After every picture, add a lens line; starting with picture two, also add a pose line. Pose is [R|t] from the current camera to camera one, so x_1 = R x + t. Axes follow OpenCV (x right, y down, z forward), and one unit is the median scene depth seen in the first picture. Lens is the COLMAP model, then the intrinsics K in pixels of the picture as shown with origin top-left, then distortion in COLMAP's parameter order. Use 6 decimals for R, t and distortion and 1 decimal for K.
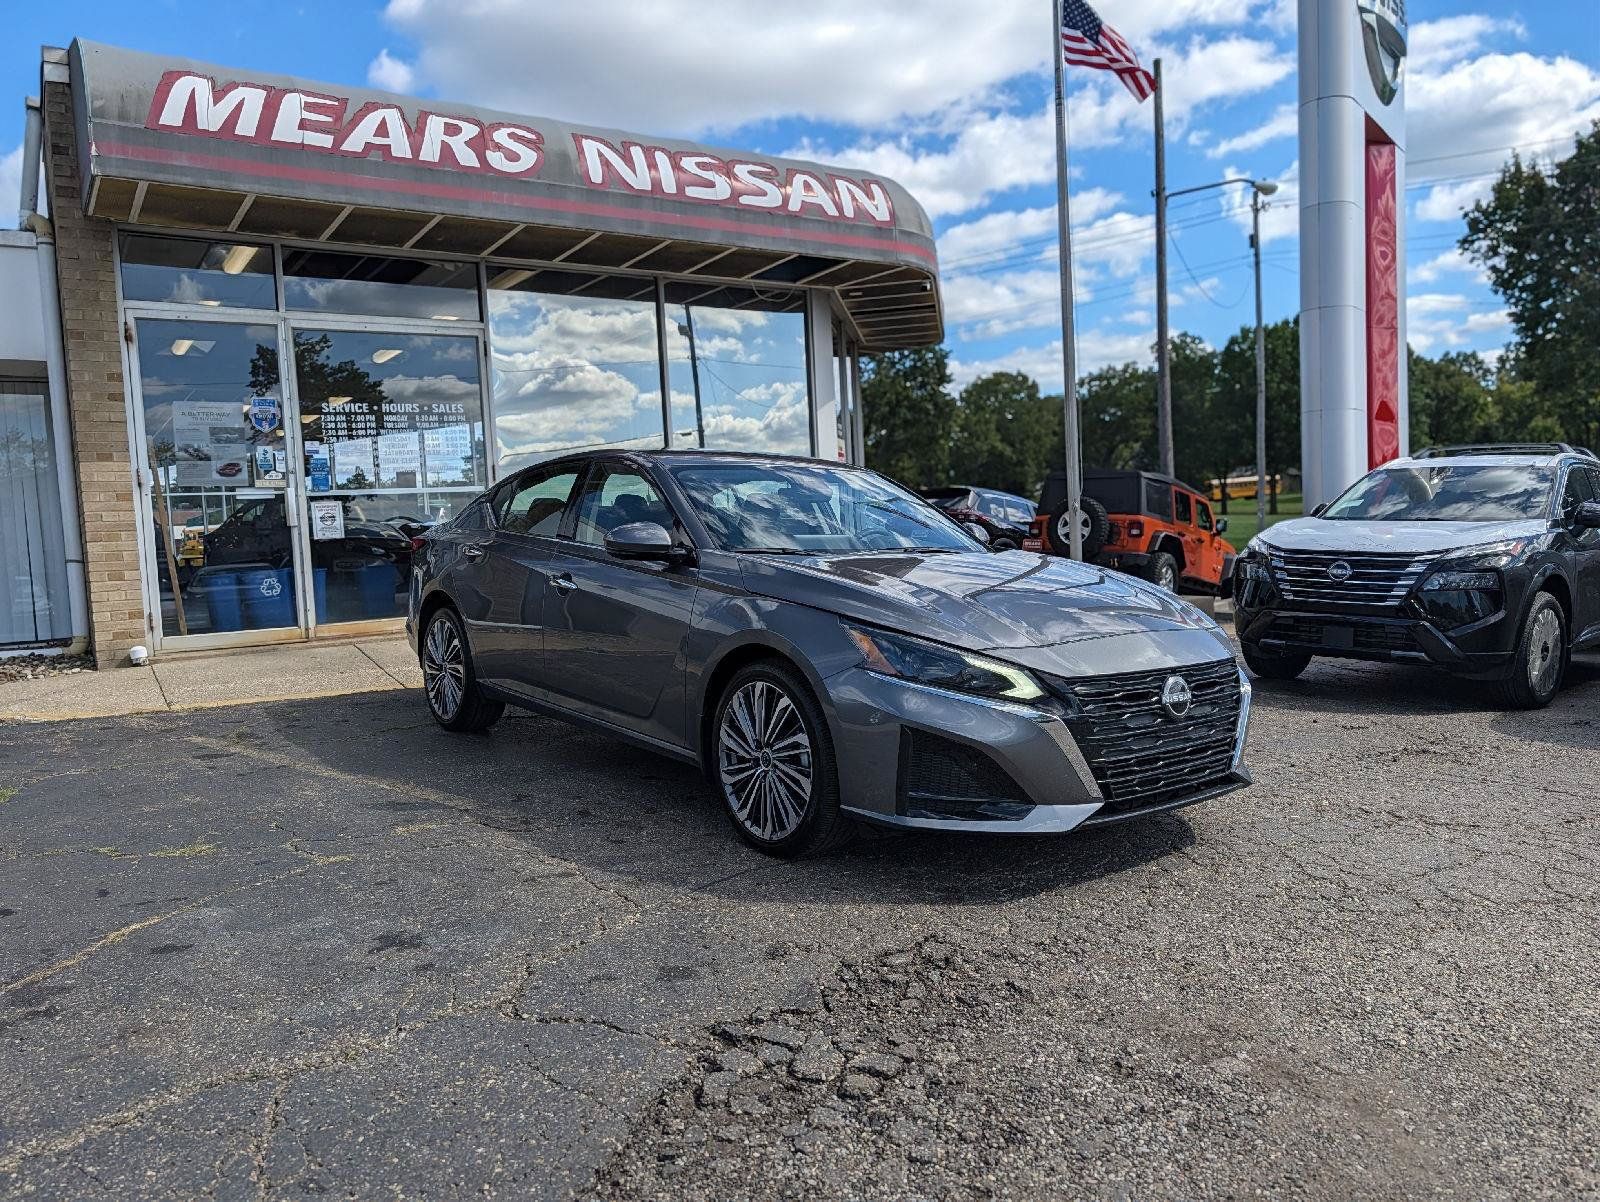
lens RADIAL K [[1147.8, 0, 806.7], [0, 1147.8, 599.7], [0, 0, 1]] dist [0.025557, -0.024451]
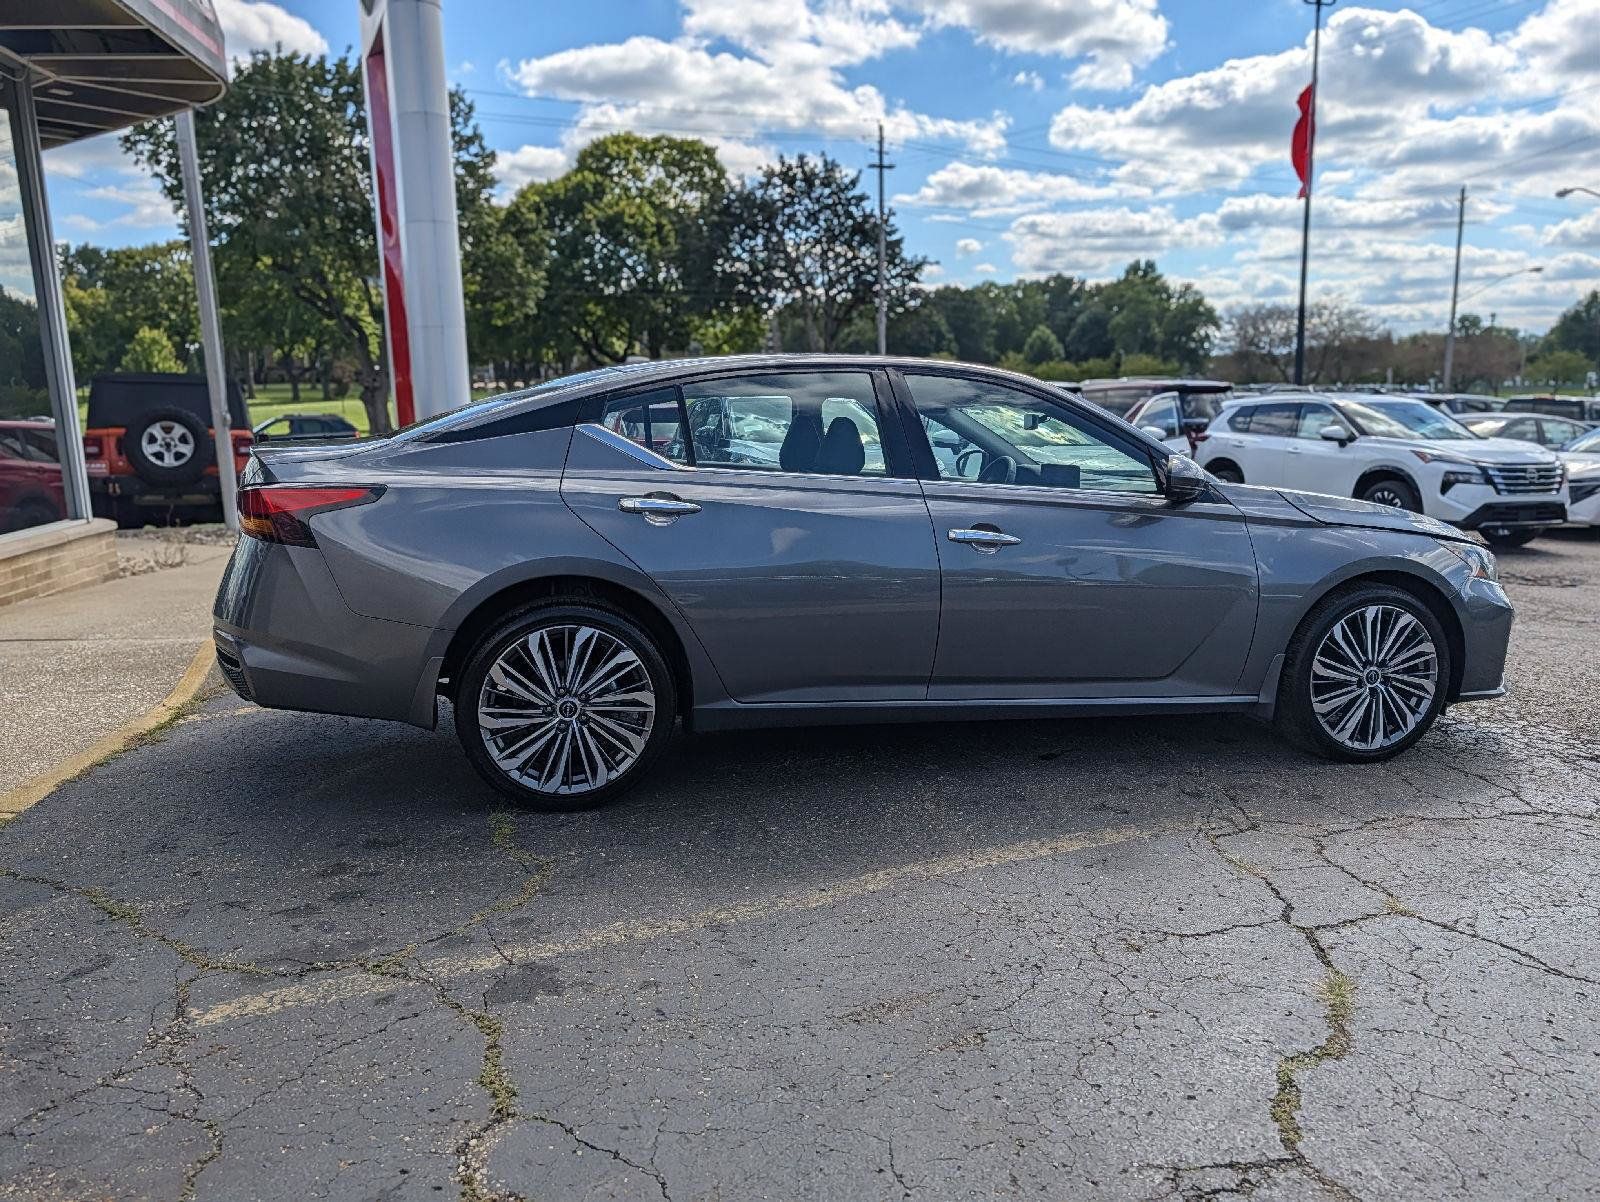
lens RADIAL K [[1147.8, 0, 808.9], [0, 1147.8, 588.7], [0, 0, 1]] dist [0.025557, -0.024451]
pose [[0.433623, -0.117394, 0.893415, -0.505714], [0.056634, 0.993068, 0.103000, -0.035020], [-0.899313, 0.005934, 0.437265, 0.413958]]
